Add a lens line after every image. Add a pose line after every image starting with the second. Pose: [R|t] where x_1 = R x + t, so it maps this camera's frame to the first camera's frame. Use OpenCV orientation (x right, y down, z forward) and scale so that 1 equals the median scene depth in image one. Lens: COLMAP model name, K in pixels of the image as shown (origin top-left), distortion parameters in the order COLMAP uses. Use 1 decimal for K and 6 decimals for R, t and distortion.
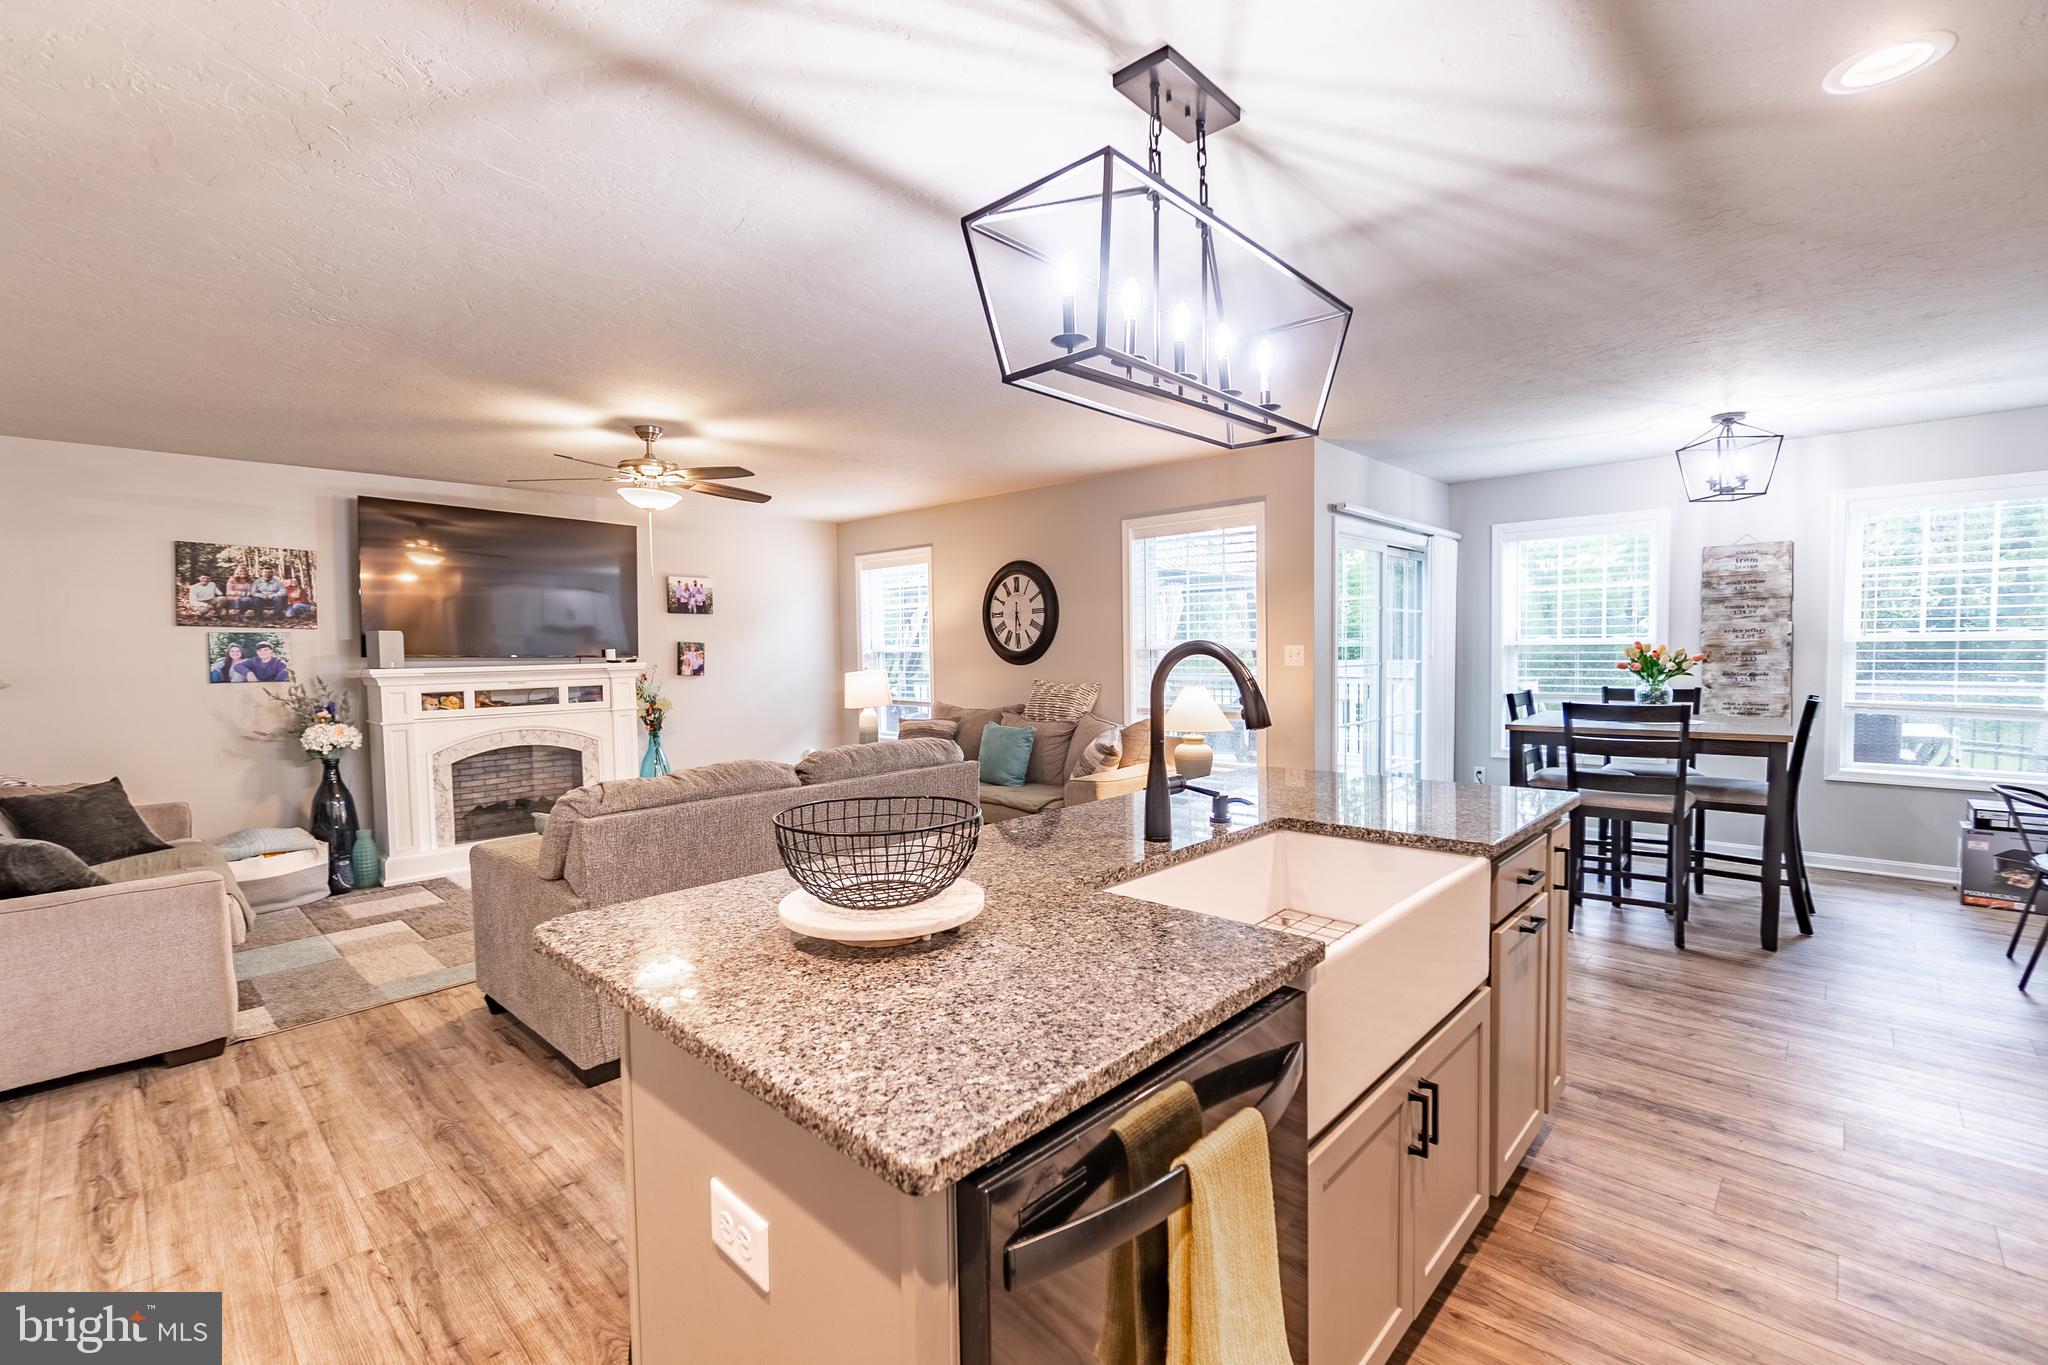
lens RADIAL K [[883.1, 0, 1010.2], [0, 883.1, 689.1], [0, 0, 1]] dist [-0.005360, 0.000603]
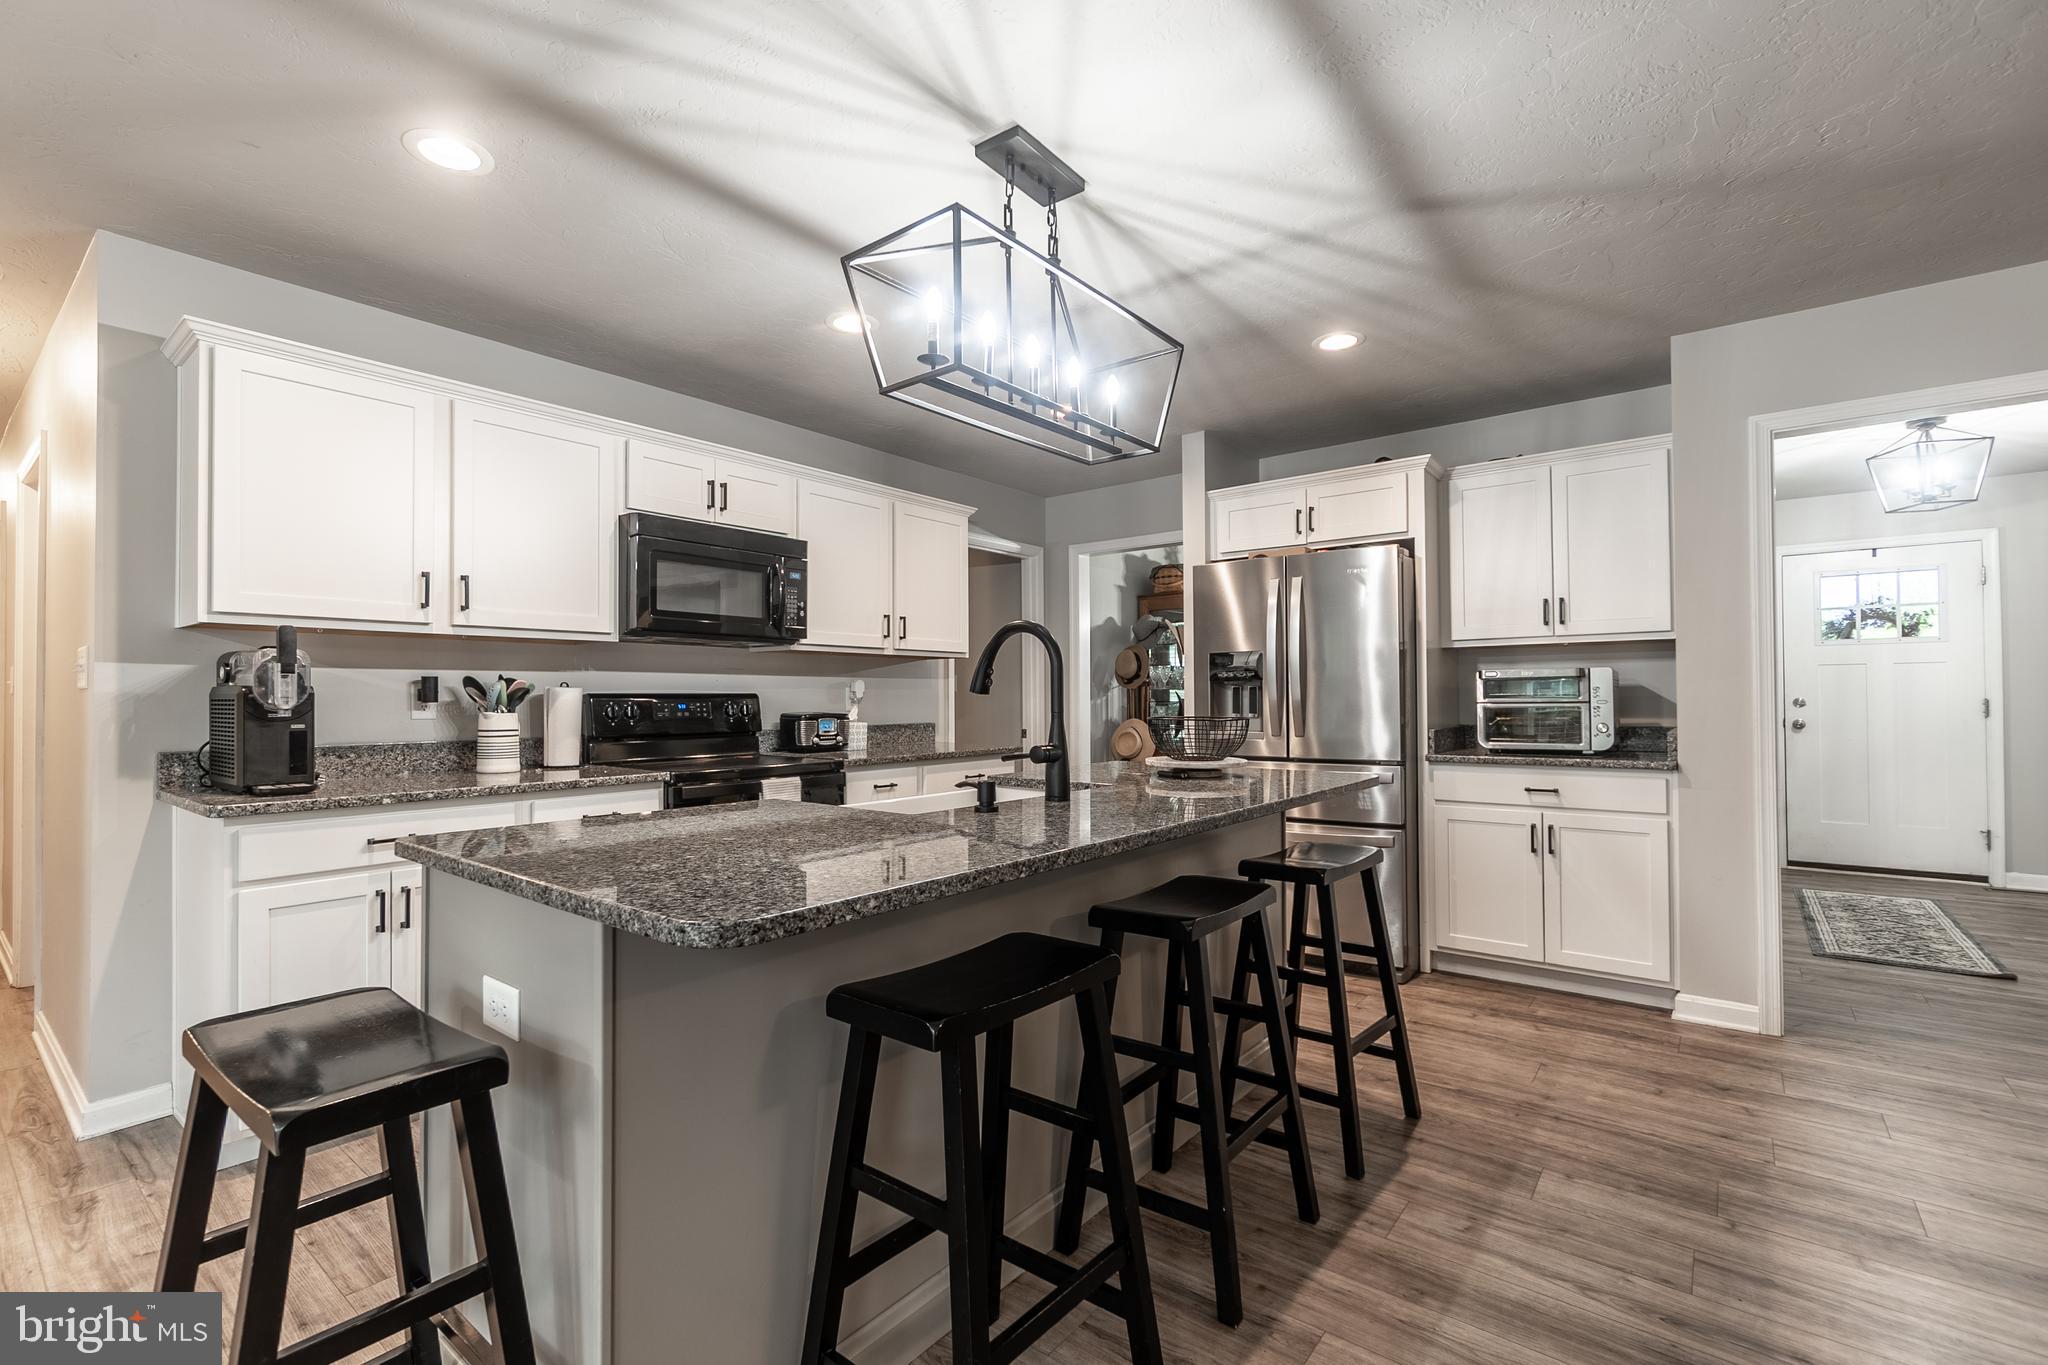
lens RADIAL K [[910.1, 0, 1008.9], [0, 910.1, 686.7], [0, 0, 1]] dist [-0.001518, 0.000045]
pose [[-0.996073, 0.018449, -0.086590, 0.118707], [0.015119, 0.999127, 0.038956, -0.005763], [0.087233, 0.037493, -0.995482, 0.782839]]
